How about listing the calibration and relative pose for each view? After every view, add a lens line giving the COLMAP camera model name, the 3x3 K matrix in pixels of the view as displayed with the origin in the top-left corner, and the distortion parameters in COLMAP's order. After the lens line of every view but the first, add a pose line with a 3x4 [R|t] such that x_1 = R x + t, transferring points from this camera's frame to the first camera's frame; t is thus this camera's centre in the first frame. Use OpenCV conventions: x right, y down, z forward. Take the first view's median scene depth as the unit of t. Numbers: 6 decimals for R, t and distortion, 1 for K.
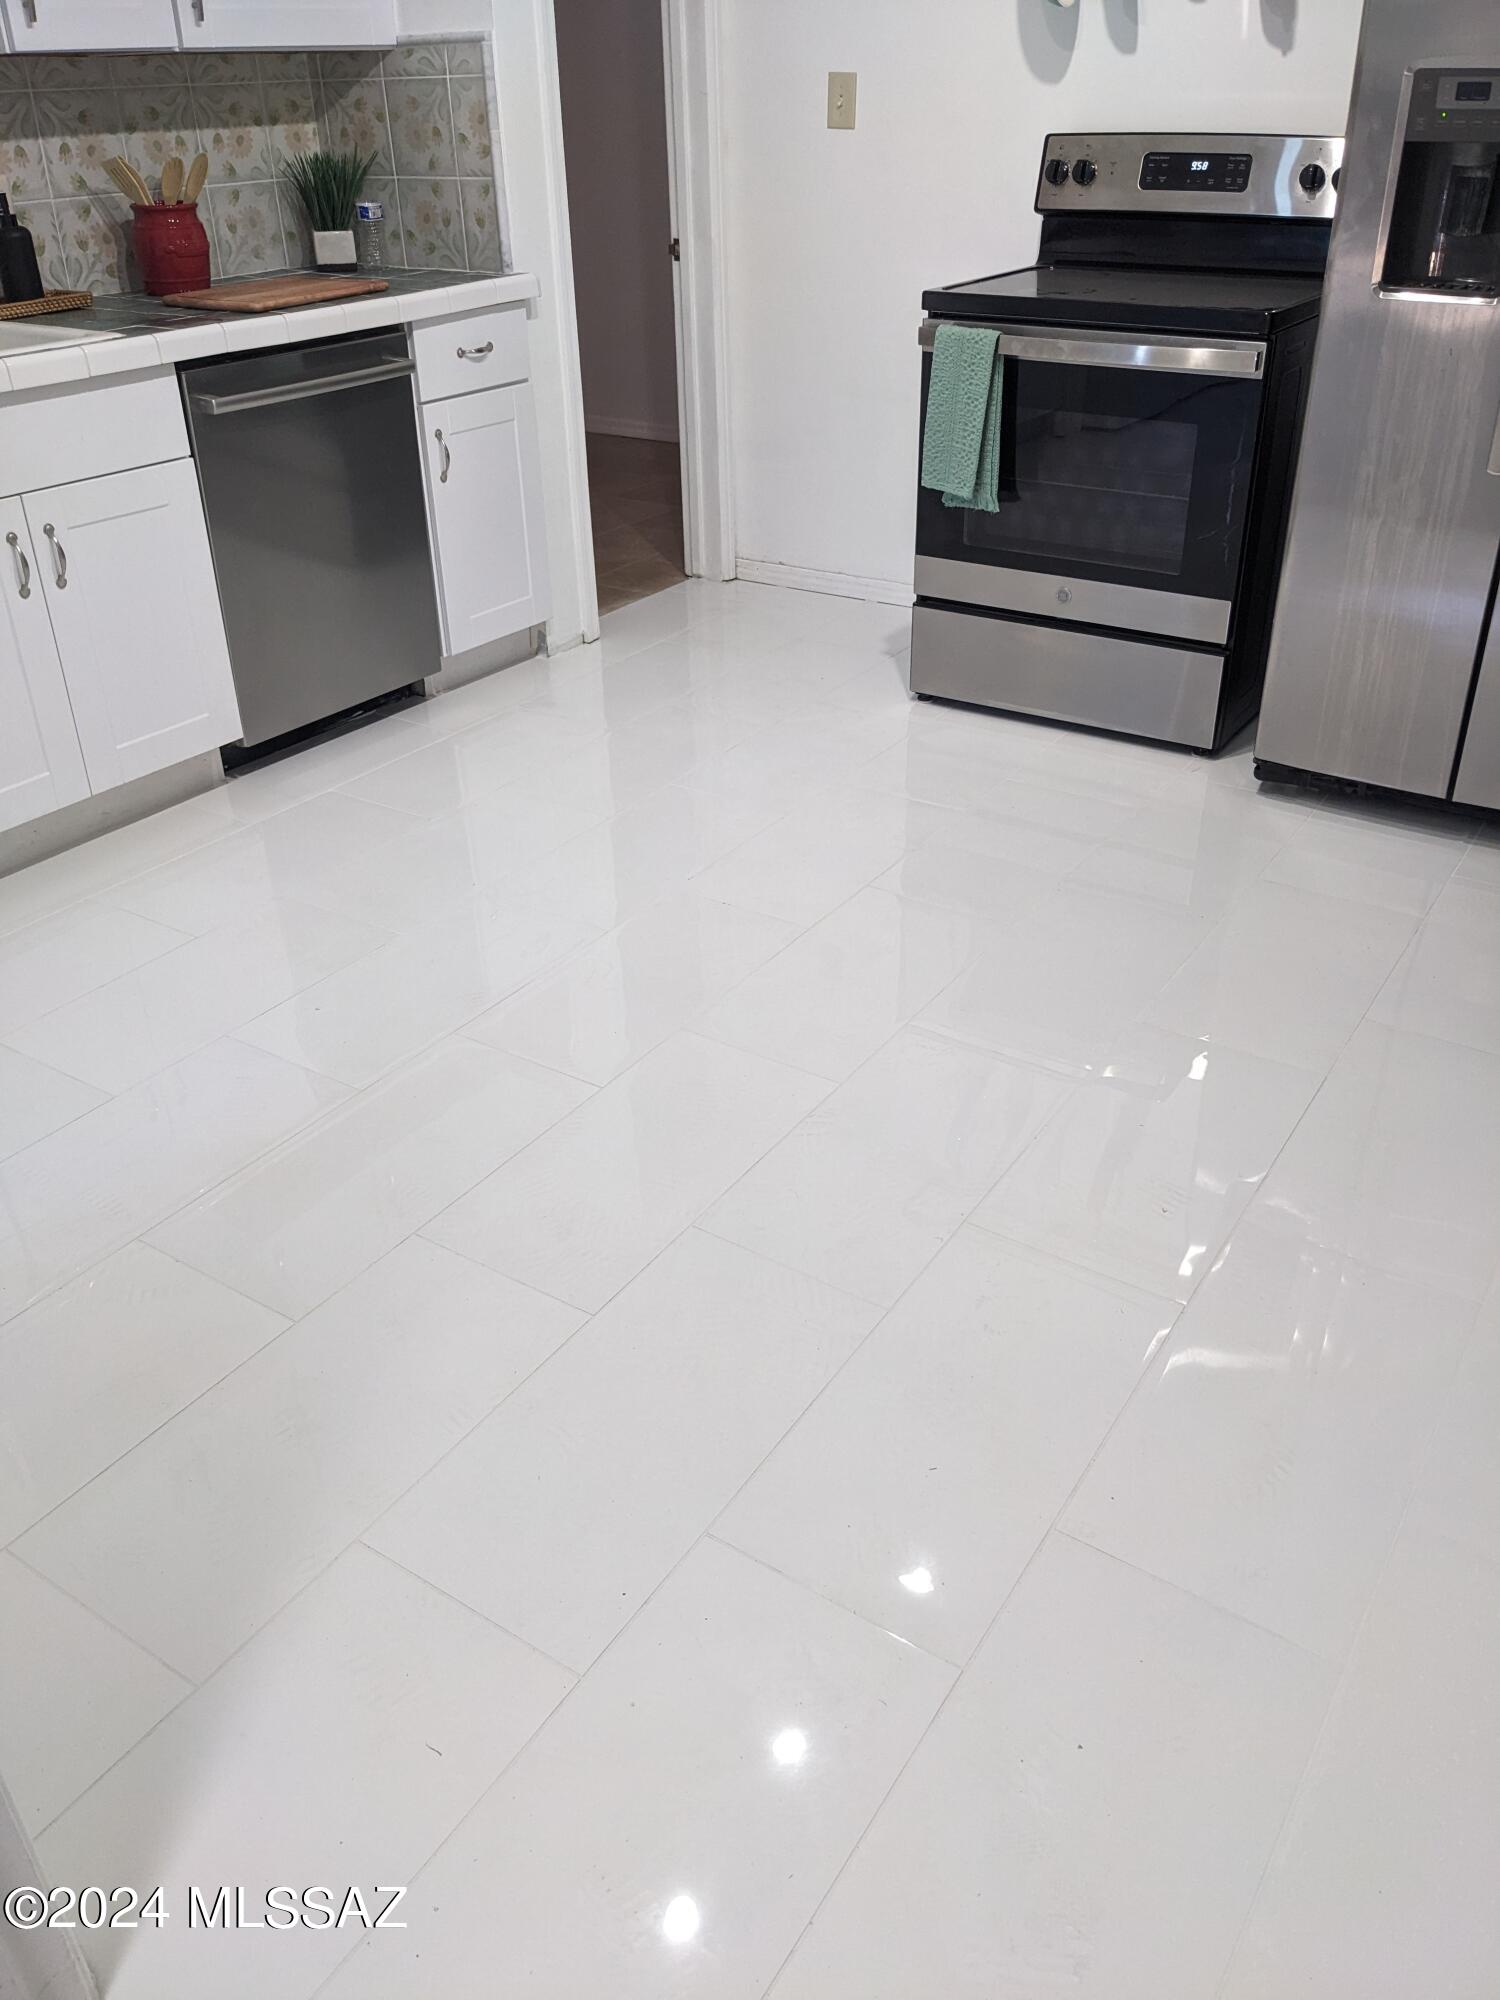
lens RADIAL K [[1560.2, 0, 767.5], [0, 1560.2, 963.7], [0, 0, 1]] dist [0.013143, -0.052291]
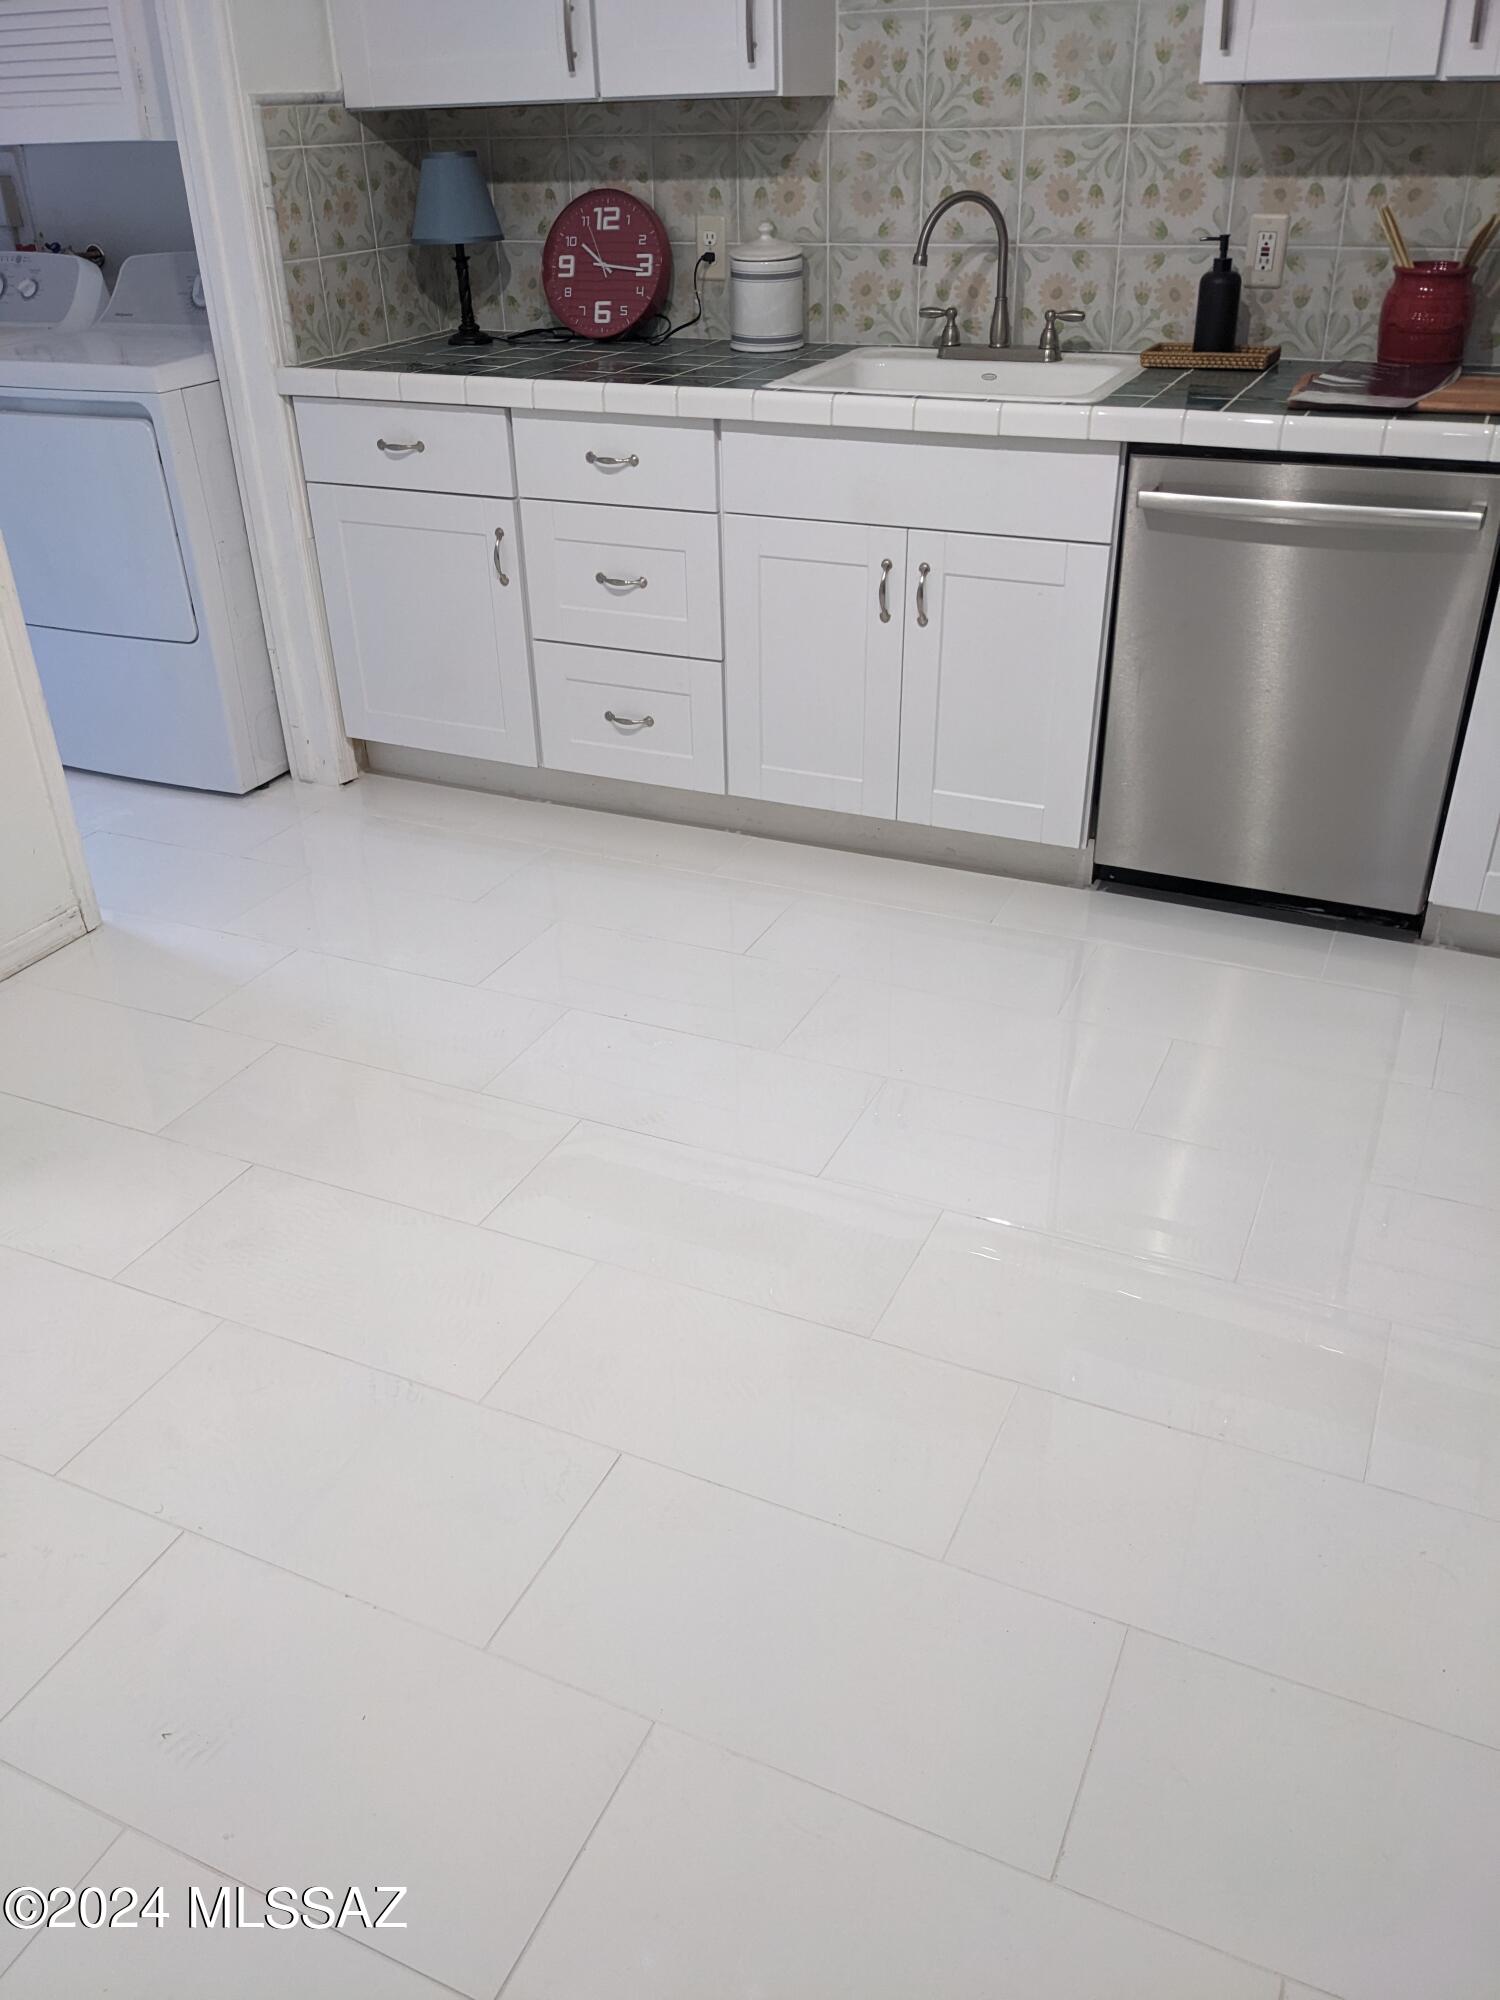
lens RADIAL K [[1560.2, 0, 770.3], [0, 1560.2, 983.9], [0, 0, 1]] dist [0.013143, -0.052291]
pose [[0.201136, 0.479725, -0.854054, 0.798747], [-0.472361, 0.811305, 0.344469, -0.575091], [0.858149, 0.334136, 0.389786, 0.979849]]
